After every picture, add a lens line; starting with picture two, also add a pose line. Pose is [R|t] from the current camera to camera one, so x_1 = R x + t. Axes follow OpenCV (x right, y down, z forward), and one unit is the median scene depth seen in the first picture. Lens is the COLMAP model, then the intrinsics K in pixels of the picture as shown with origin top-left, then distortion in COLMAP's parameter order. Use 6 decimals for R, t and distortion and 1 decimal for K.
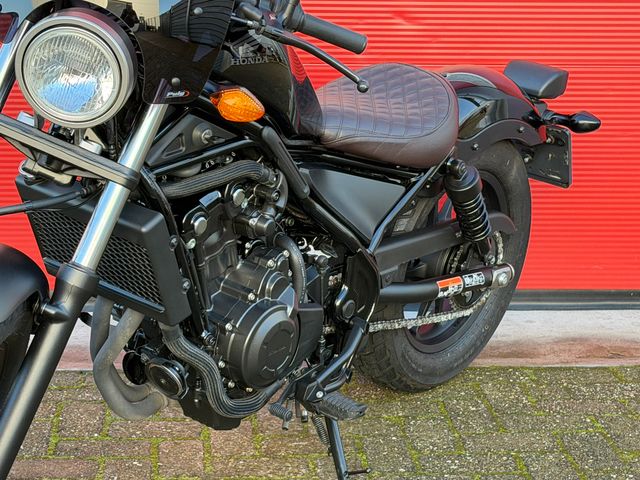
lens RADIAL K [[1471.7, 0, 321.2], [0, 1471.7, 237.3], [0, 0, 1]] dist [0.129749, 0.000000]
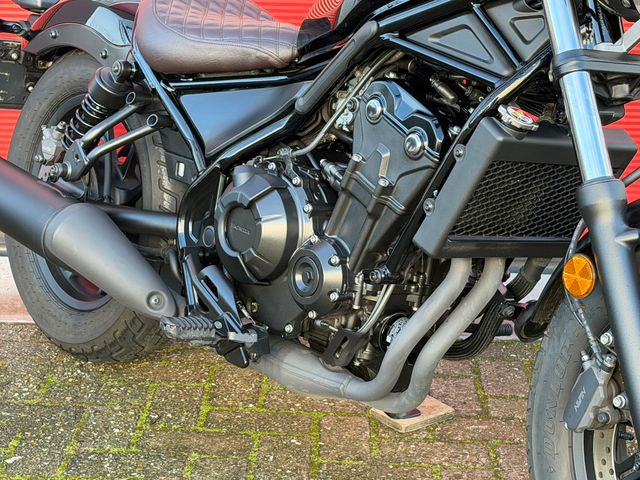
lens RADIAL K [[1471.7, 0, 319.2], [0, 1471.7, 243.4], [0, 0, 1]] dist [0.129749, 0.000000]
pose [[0.993502, 0.033789, -0.108685, -0.018011], [-0.028906, 0.998514, 0.046201, -0.007844], [0.110085, -0.042759, 0.993002, 0.125333]]
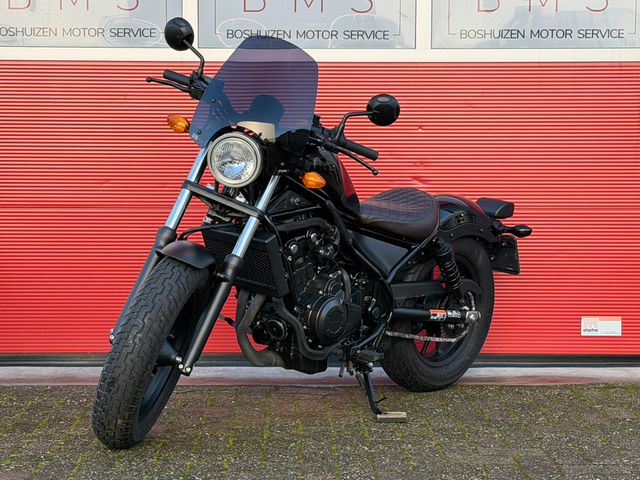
lens RADIAL K [[1471.7, 0, 317.2], [0, 1471.7, 246.1], [0, 0, 1]] dist [0.129749, 0.000000]
pose [[0.997892, -0.012457, -0.063695, 0.060406], [0.000050, 0.981554, -0.191183, 0.300771], [0.064902, 0.190777, 0.979486, -0.752909]]
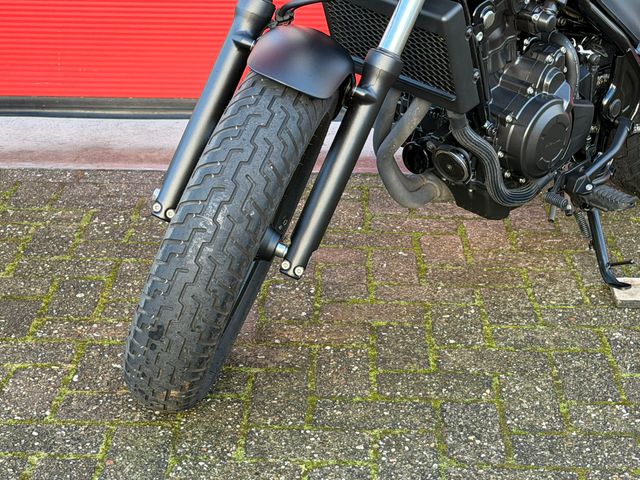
lens RADIAL K [[1471.7, 0, 319.4], [0, 1471.7, 233.8], [0, 0, 1]] dist [0.129749, 0.000000]
pose [[0.994234, 0.022119, -0.104931, -0.073701], [-0.011582, 0.994921, 0.099986, 0.033737], [0.106609, -0.098194, 0.989440, -0.055976]]
